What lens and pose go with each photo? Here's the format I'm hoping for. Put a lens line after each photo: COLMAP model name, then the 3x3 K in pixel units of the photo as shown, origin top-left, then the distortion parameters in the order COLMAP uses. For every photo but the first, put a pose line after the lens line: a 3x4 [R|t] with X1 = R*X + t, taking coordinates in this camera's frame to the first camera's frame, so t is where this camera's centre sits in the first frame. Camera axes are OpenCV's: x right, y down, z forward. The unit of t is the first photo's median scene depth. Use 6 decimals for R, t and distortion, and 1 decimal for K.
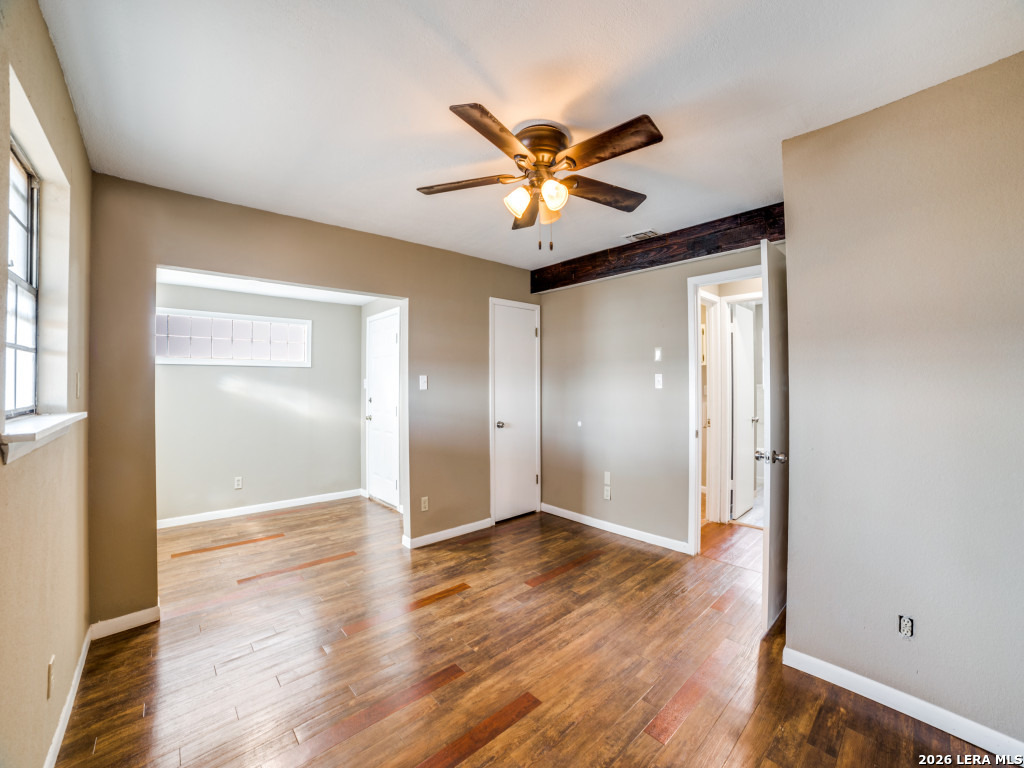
lens RADIAL K [[414.7, 0, 497.9], [0, 414.7, 381.6], [0, 0, 1]] dist [-0.105412, 0.044995]
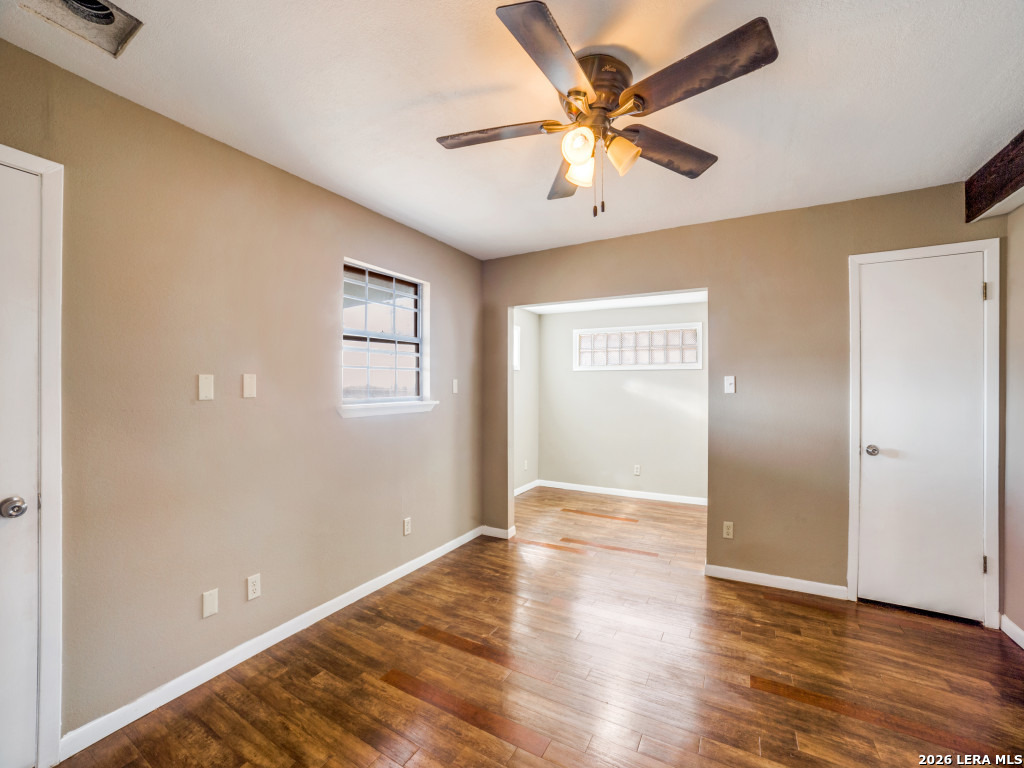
lens RADIAL K [[406.8, 0, 517.9], [0, 406.8, 385.9], [0, 0, 1]] dist [-0.100676, 0.030459]
pose [[0.352372, 0.002949, -0.935855, 0.430948], [0.001720, 0.999991, 0.003799, 0.001585], [0.935858, -0.002948, 0.352364, 0.331584]]
